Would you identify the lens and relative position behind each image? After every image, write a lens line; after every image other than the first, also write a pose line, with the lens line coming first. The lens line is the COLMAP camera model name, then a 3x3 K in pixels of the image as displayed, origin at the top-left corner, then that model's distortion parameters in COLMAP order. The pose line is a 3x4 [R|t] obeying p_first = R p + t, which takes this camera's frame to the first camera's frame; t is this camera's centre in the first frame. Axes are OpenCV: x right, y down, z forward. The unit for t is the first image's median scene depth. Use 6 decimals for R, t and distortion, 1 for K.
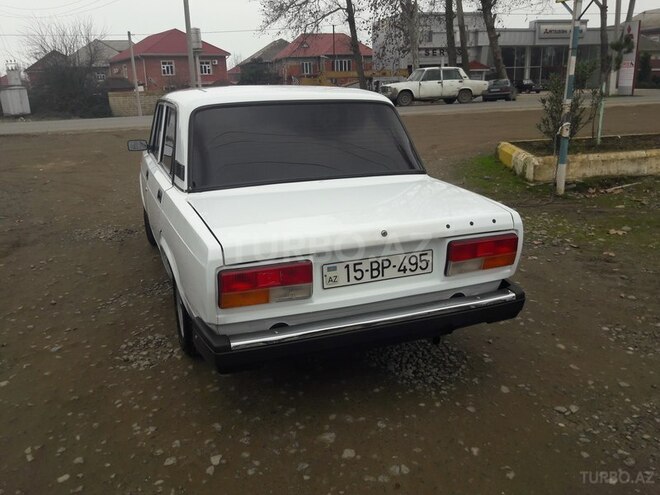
lens RADIAL K [[536.5, 0, 330.0], [0, 536.5, 247.5], [0, 0, 1]] dist [0.031230, -0.069883]
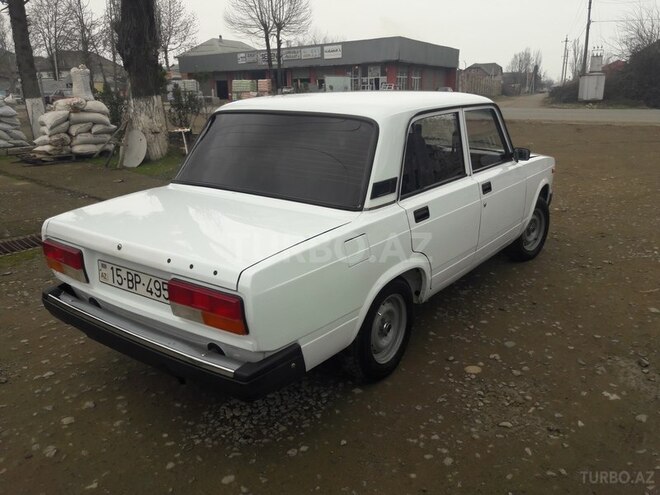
lens RADIAL K [[536.5, 0, 330.0], [0, 536.5, 247.5], [0, 0, 1]] dist [0.031230, -0.069883]
pose [[0.548940, 0.255753, -0.795773, 0.773065], [-0.235954, 0.960733, 0.146004, -0.183987], [0.801867, 0.107619, 0.587731, 0.482210]]
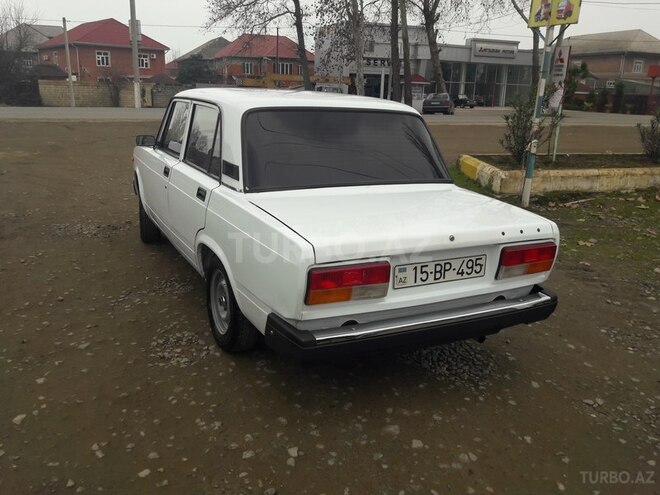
lens RADIAL K [[536.5, 0, 330.0], [0, 536.5, 247.5], [0, 0, 1]] dist [0.031230, -0.069883]
pose [[0.991797, 0.029345, 0.124409, -0.184727], [-0.028511, 0.999558, -0.008479, 0.005355], [-0.124603, 0.004862, 0.992195, -0.025320]]
